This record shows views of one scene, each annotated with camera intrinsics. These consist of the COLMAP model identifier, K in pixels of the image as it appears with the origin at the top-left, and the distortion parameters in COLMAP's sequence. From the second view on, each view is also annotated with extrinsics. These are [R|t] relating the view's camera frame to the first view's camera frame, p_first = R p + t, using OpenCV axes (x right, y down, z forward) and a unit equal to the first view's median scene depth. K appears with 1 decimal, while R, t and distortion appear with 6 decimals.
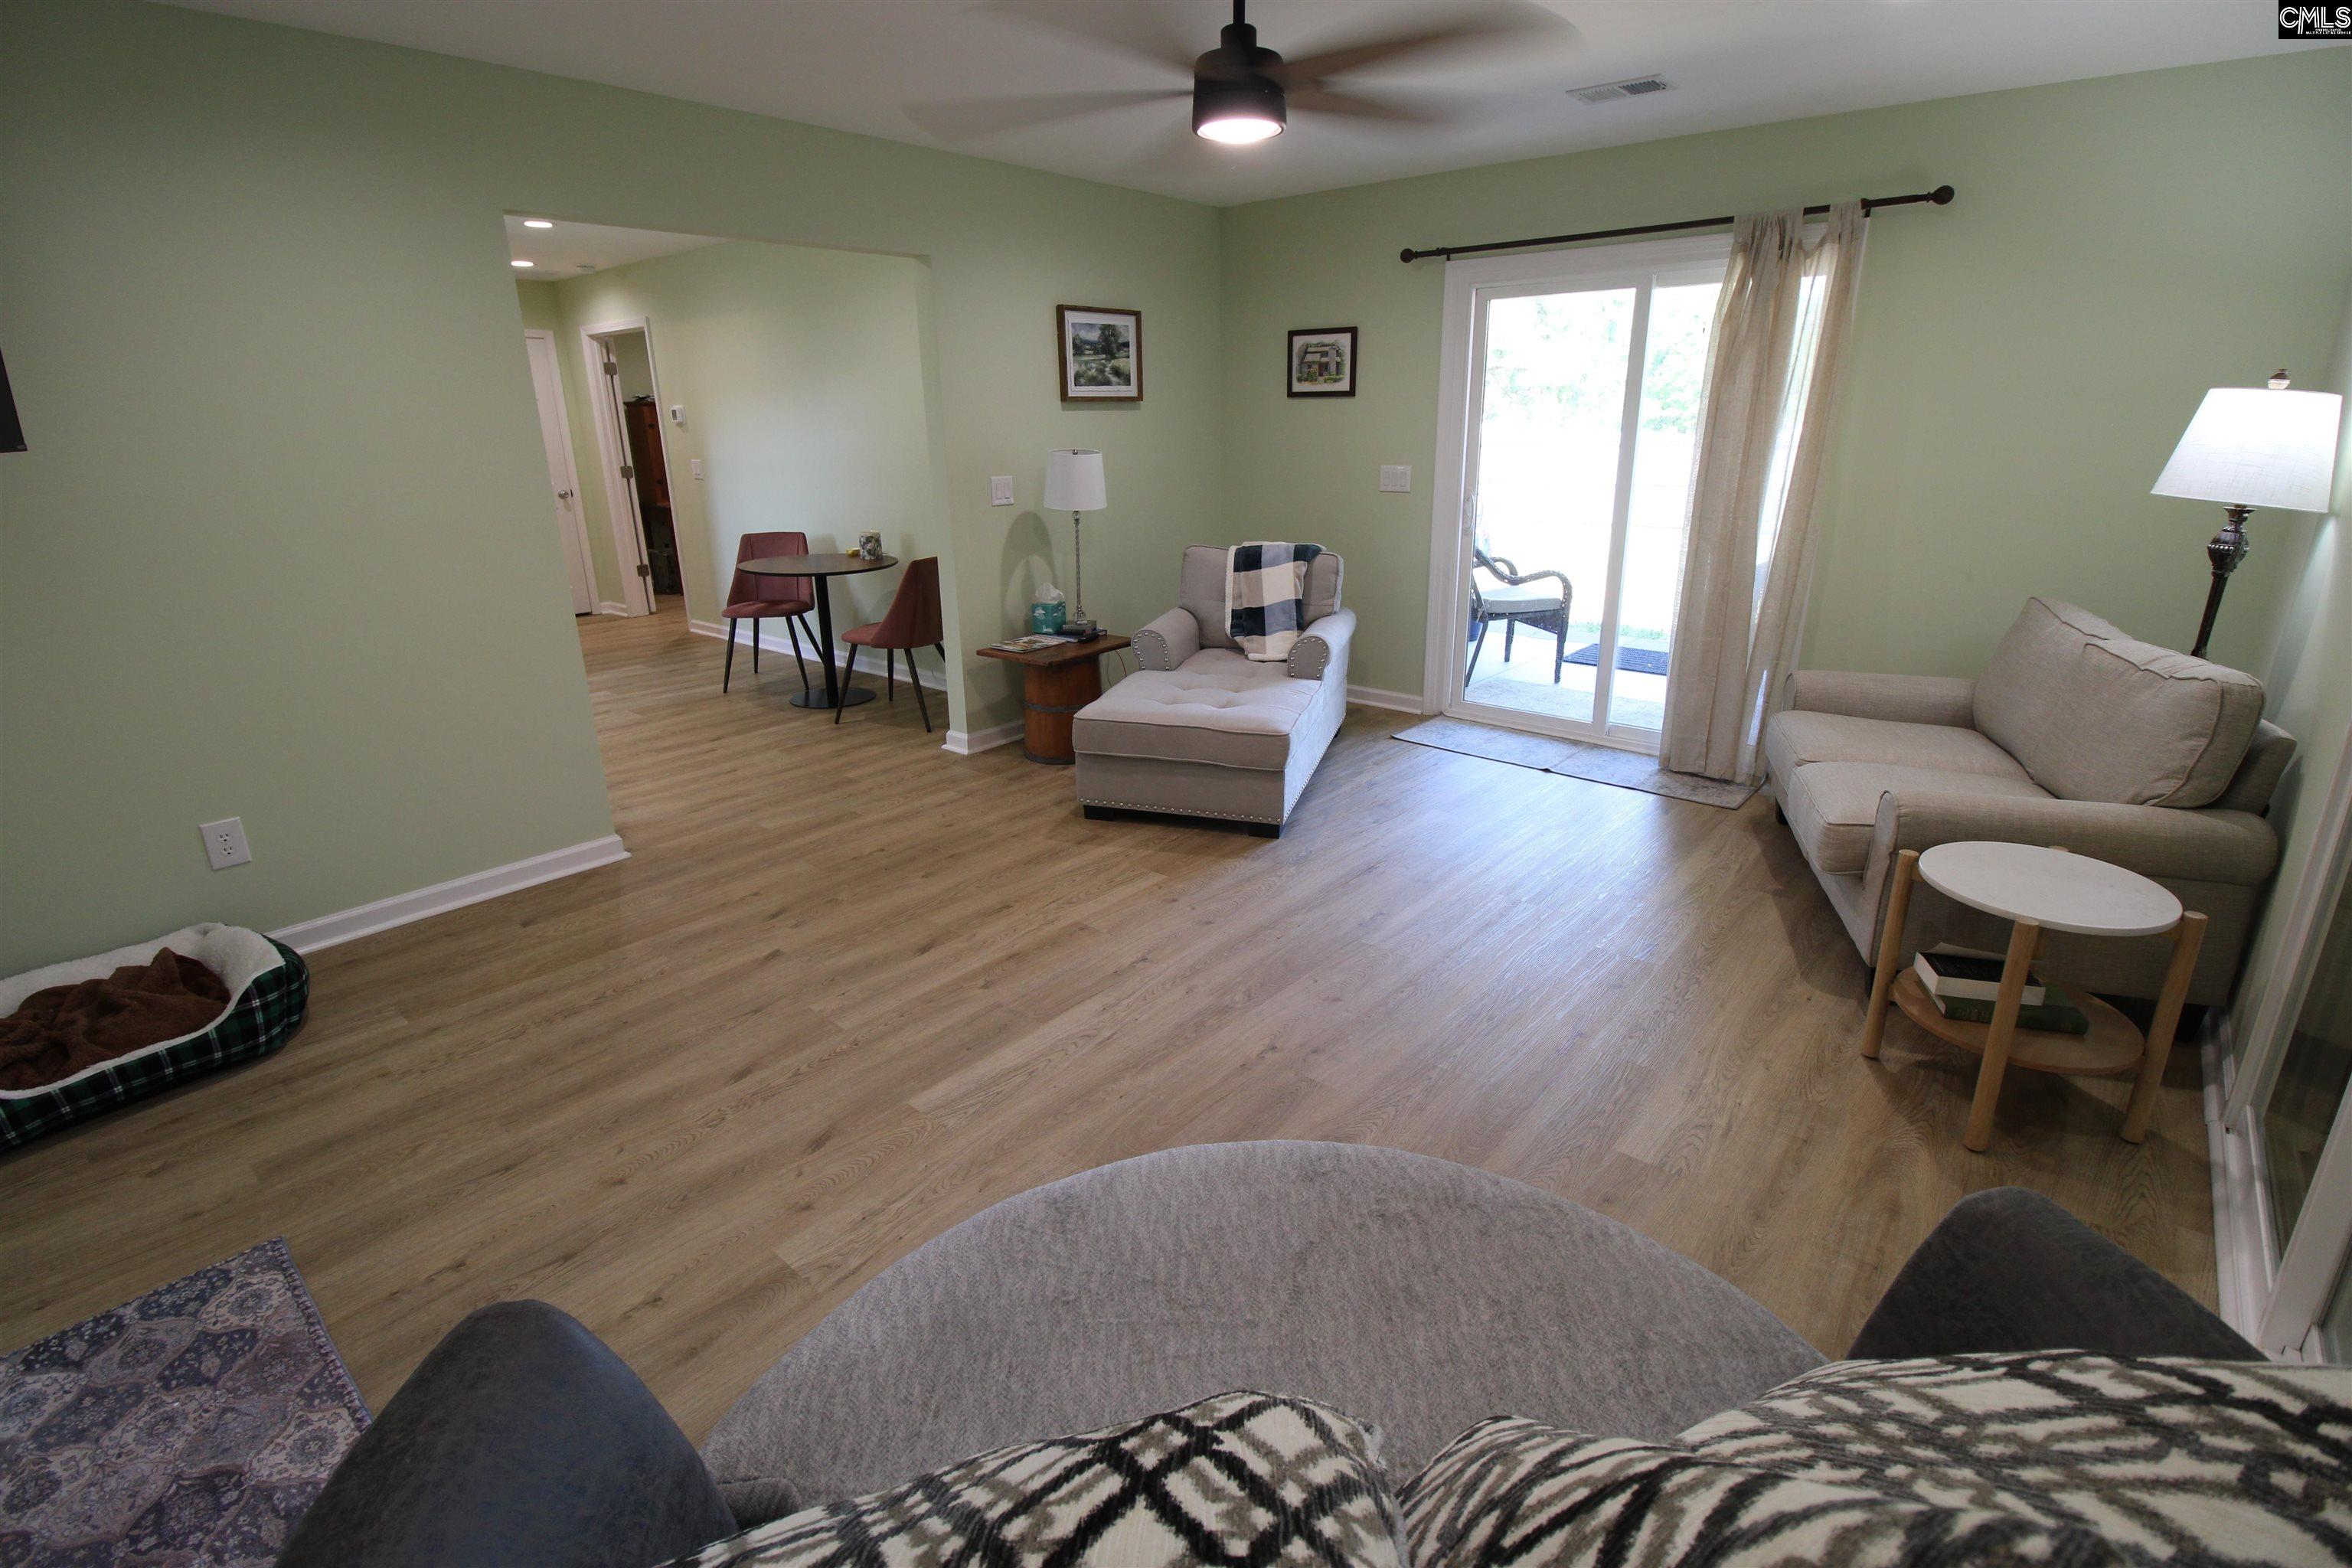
lens RADIAL K [[1084.8, 0, 1178.9], [0, 1084.8, 770.8], [0, 0, 1]] dist [-0.005269, -0.009018]
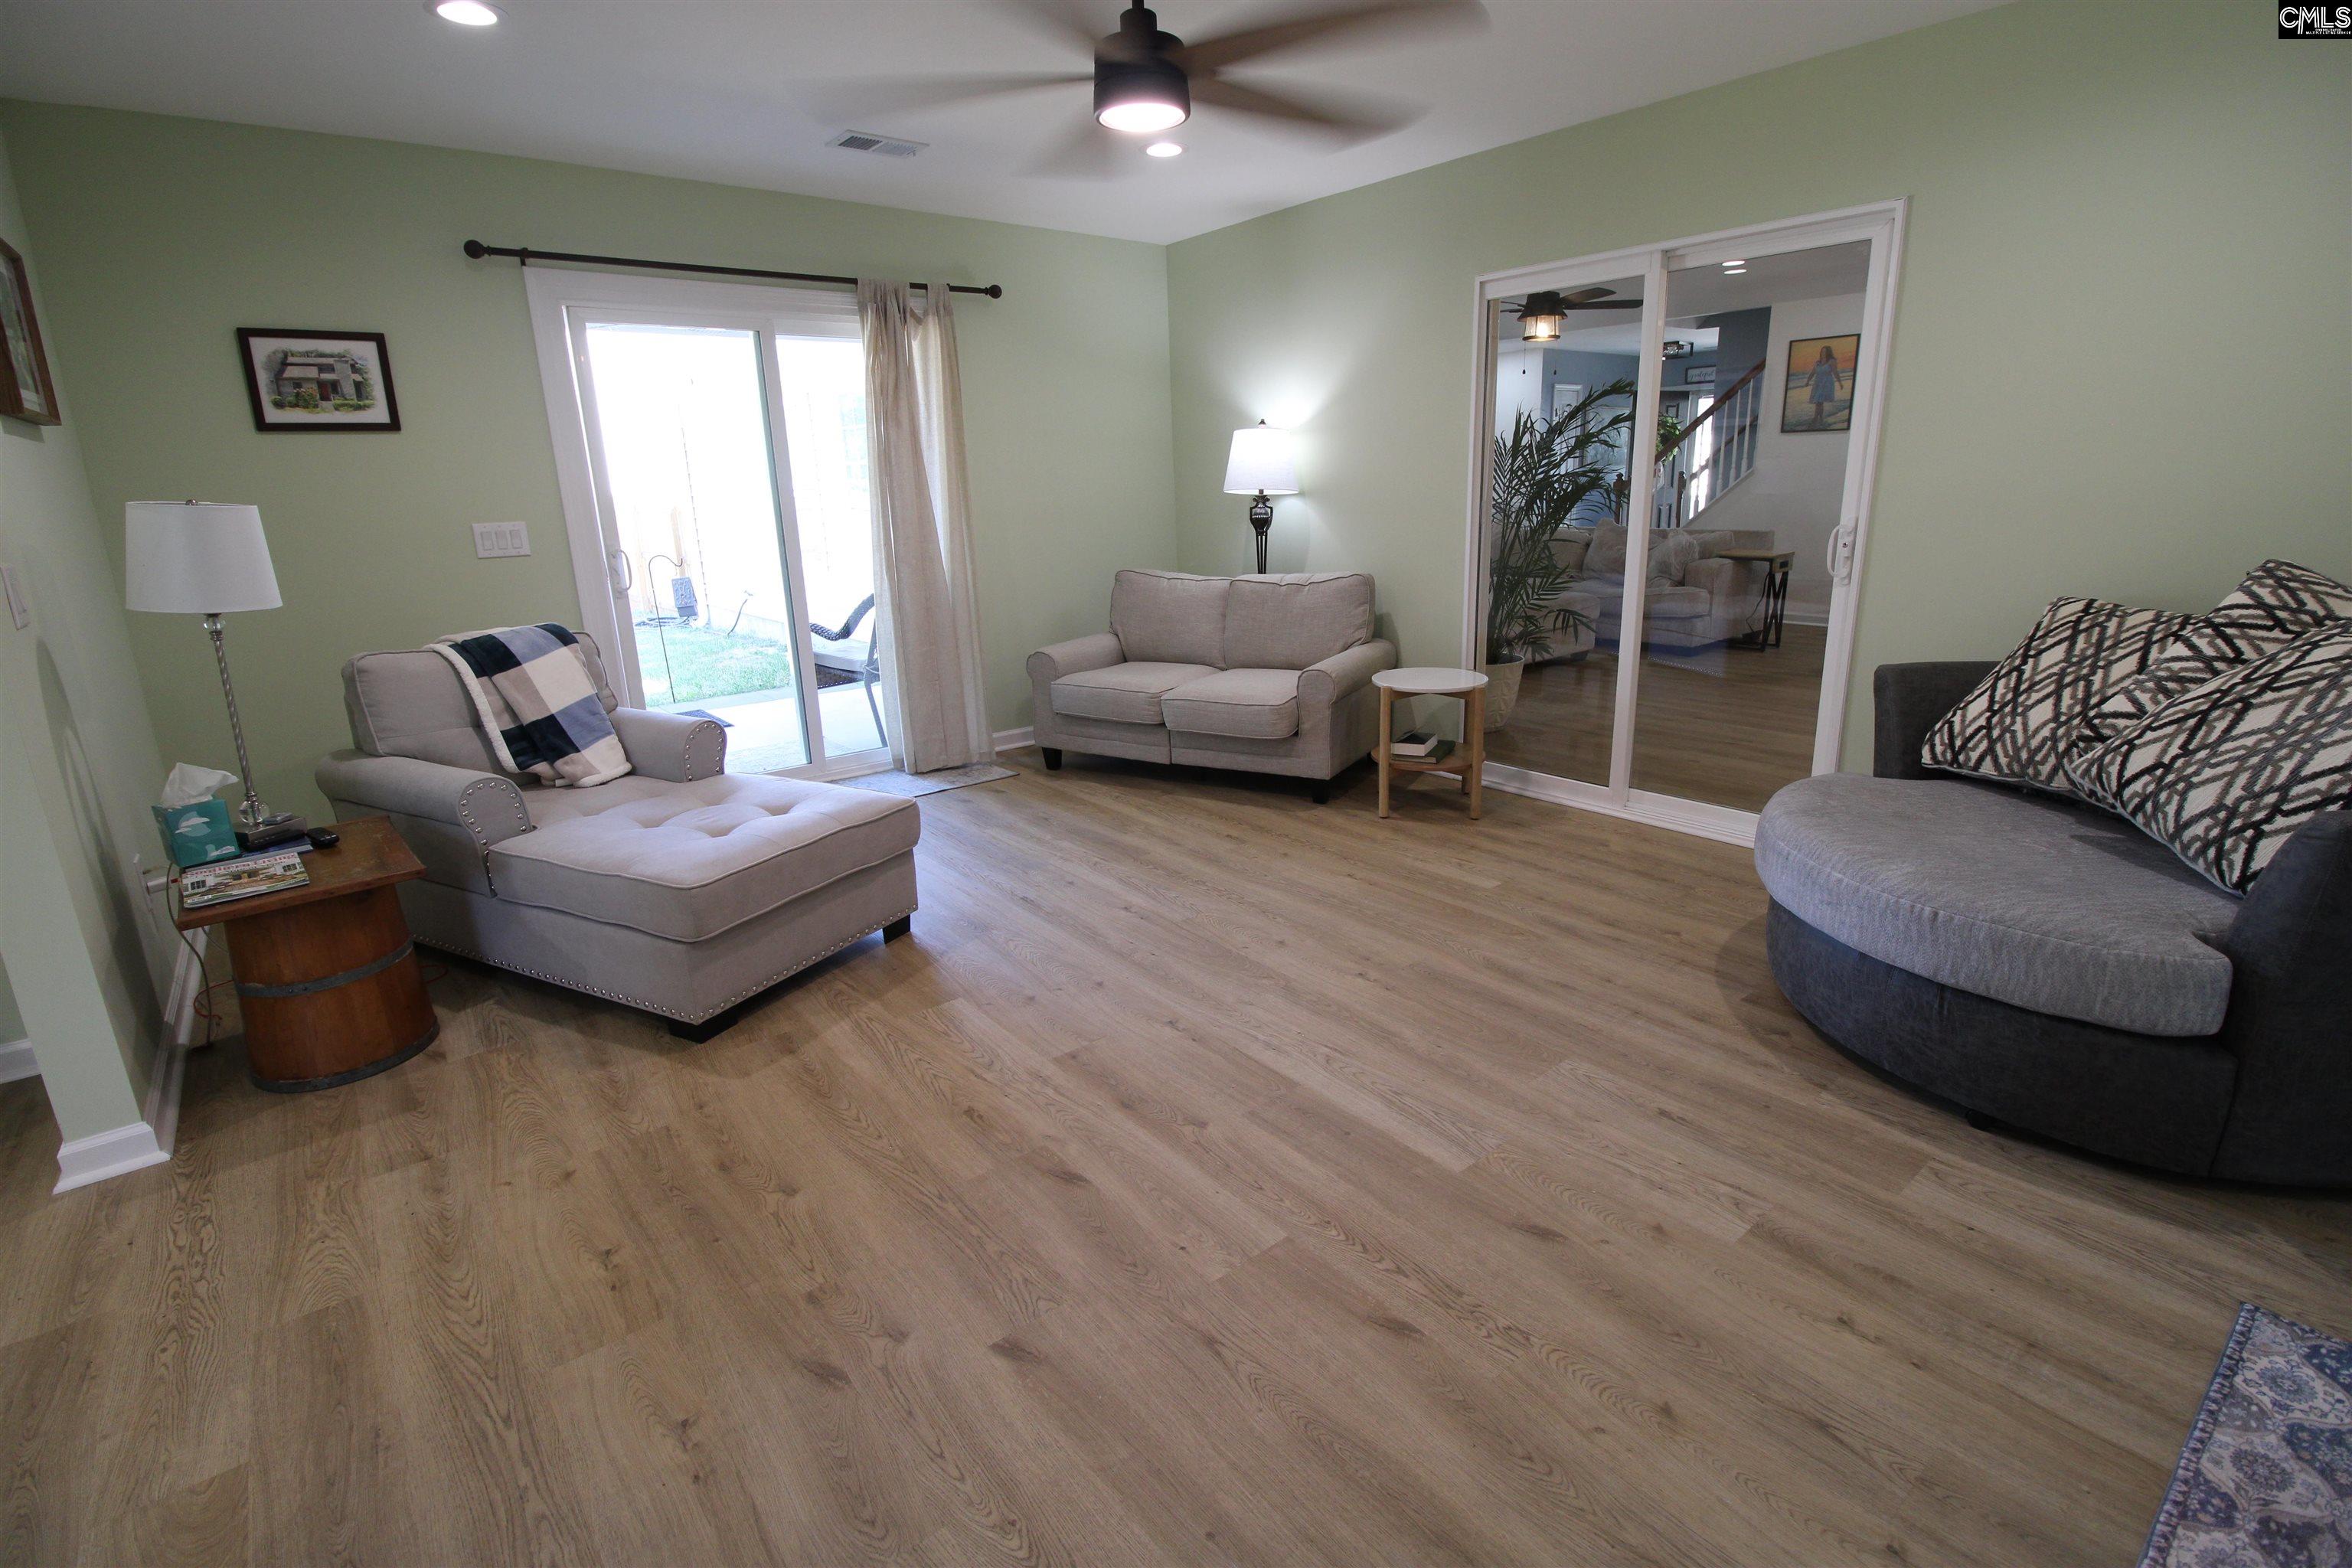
lens RADIAL K [[1084.8, 0, 1197.2], [0, 1084.8, 759.7], [0, 0, 1]] dist [-0.005269, -0.009018]
pose [[0.177754, -0.244643, 0.953181, -0.630471], [0.328937, 0.927663, 0.176752, -0.134013], [-0.927472, 0.282118, 0.245368, 0.545485]]
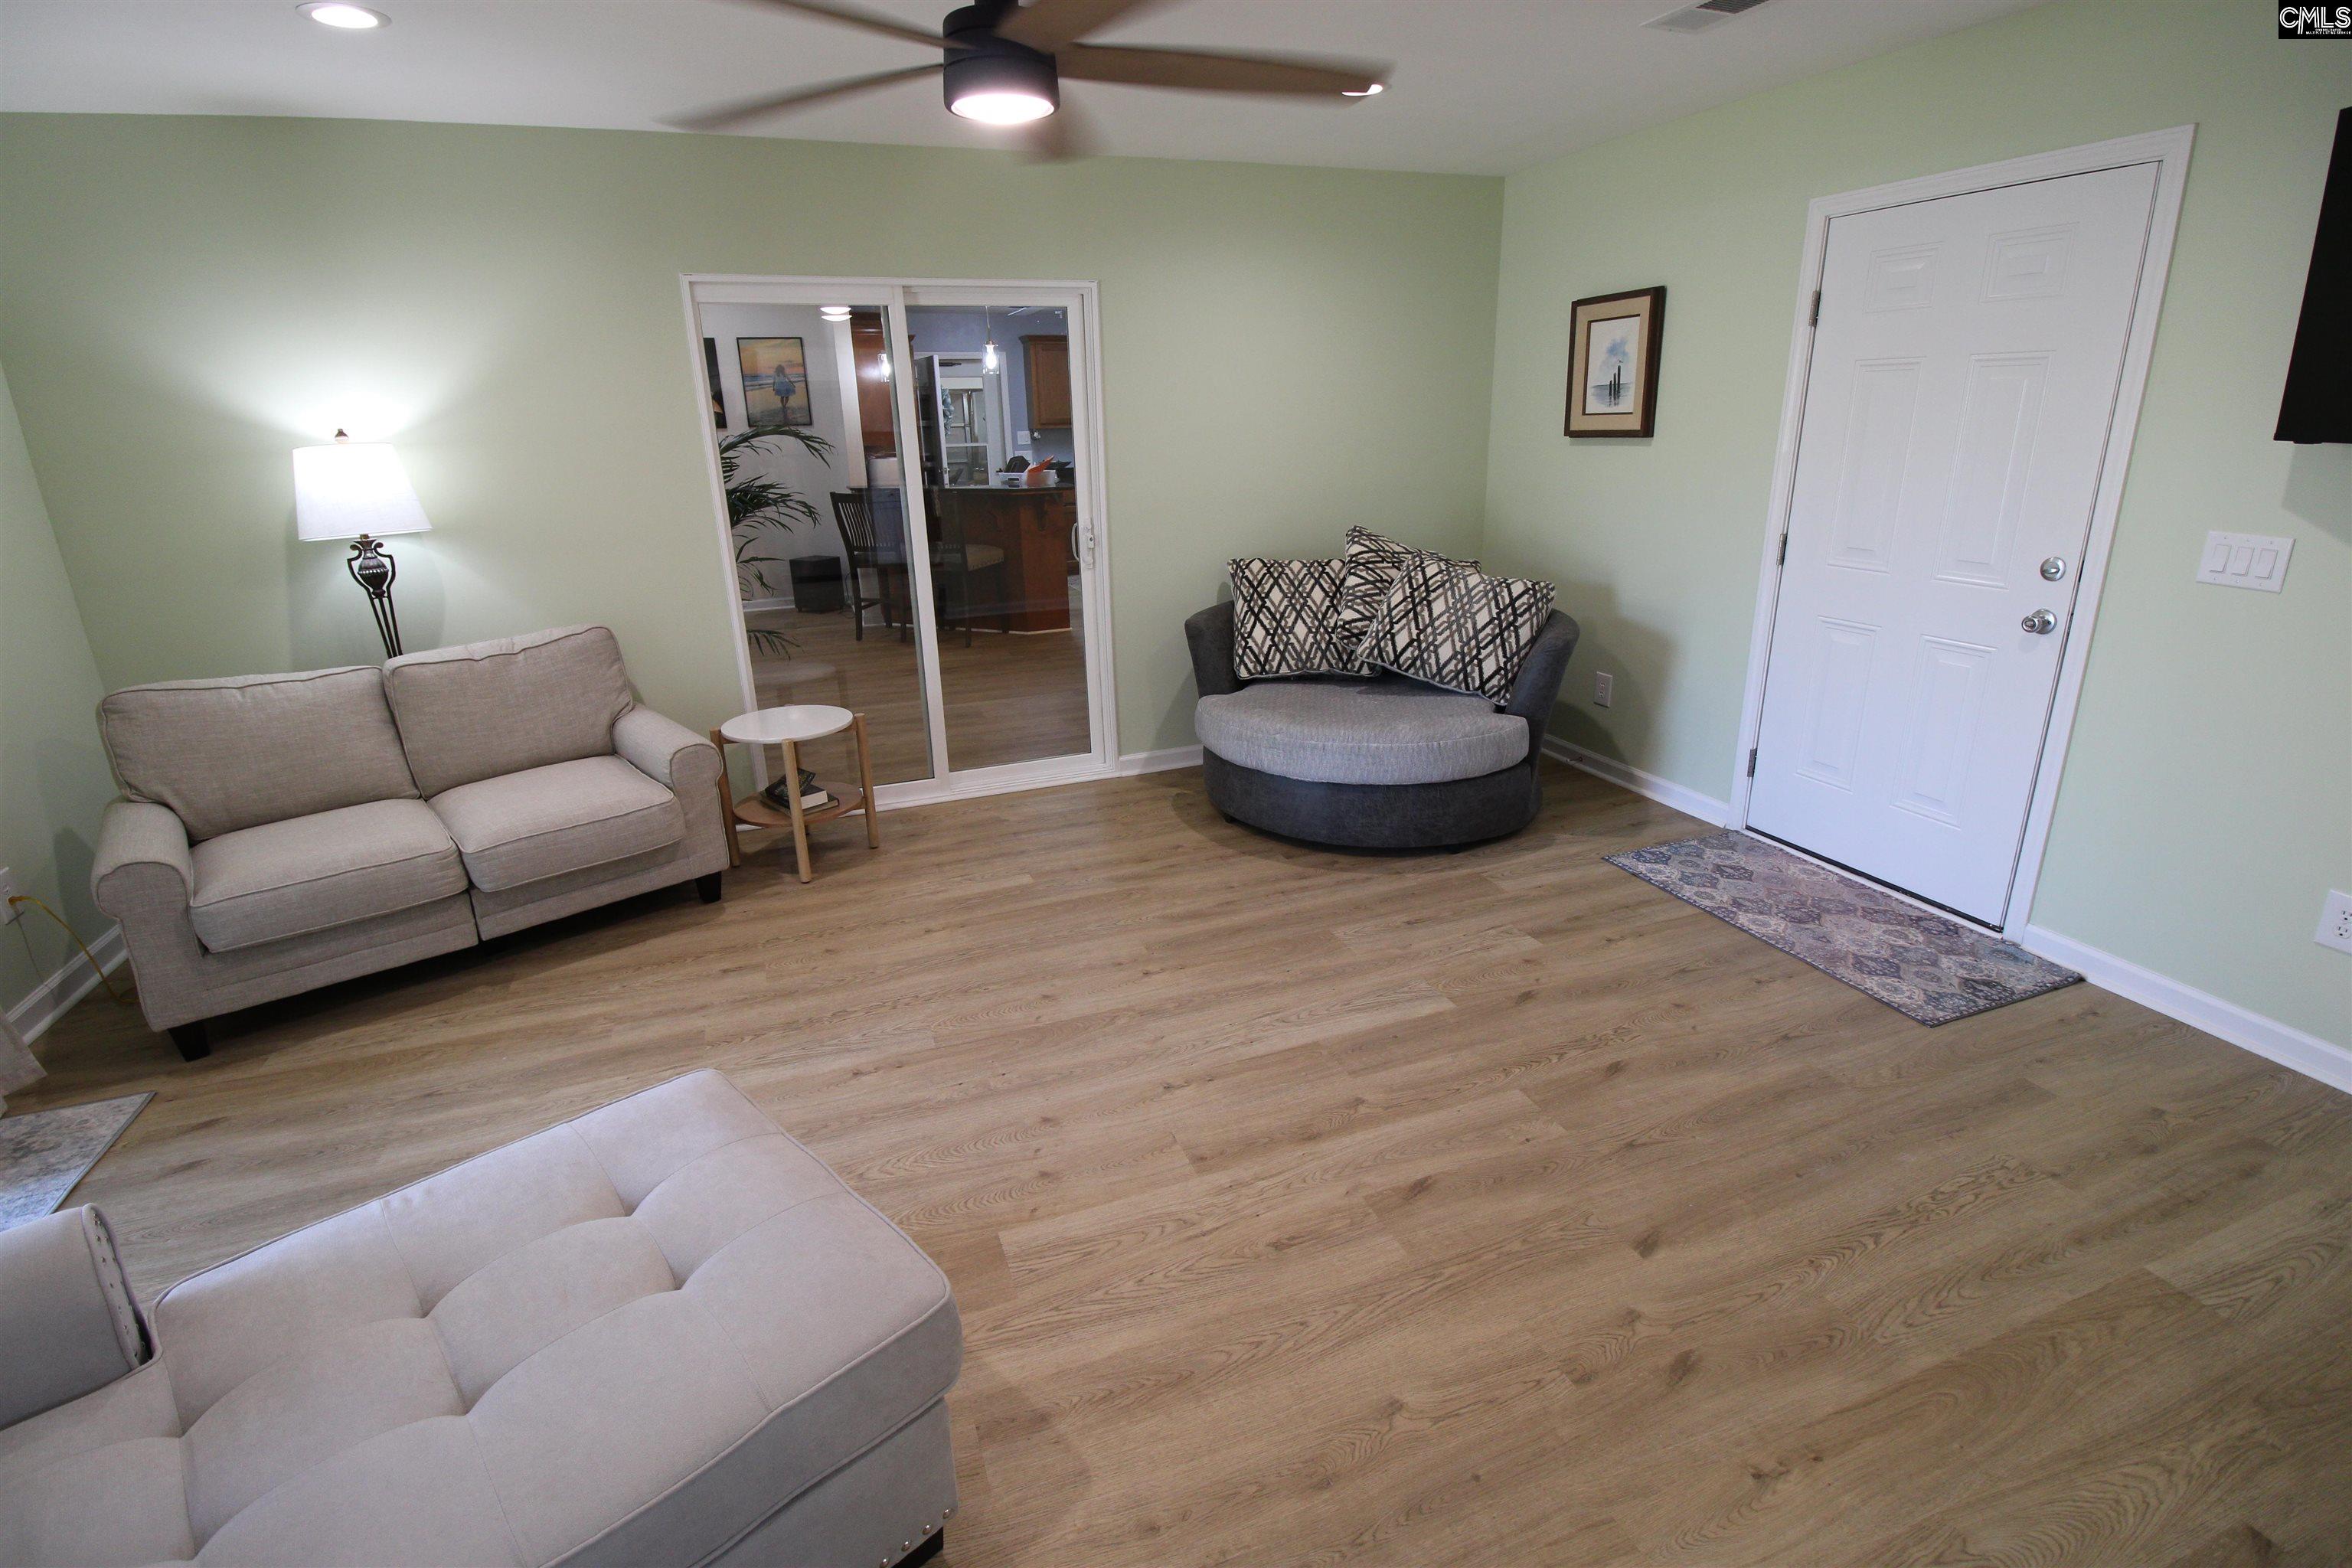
lens RADIAL K [[1084.8, 0, 1175.3], [0, 1084.8, 753.1], [0, 0, 1]] dist [-0.005269, -0.009018]
pose [[-0.875651, -0.113888, 0.469323, -0.312283], [0.179389, 0.825565, 0.535035, -0.380463], [-0.448391, 0.552695, -0.702477, 1.119502]]
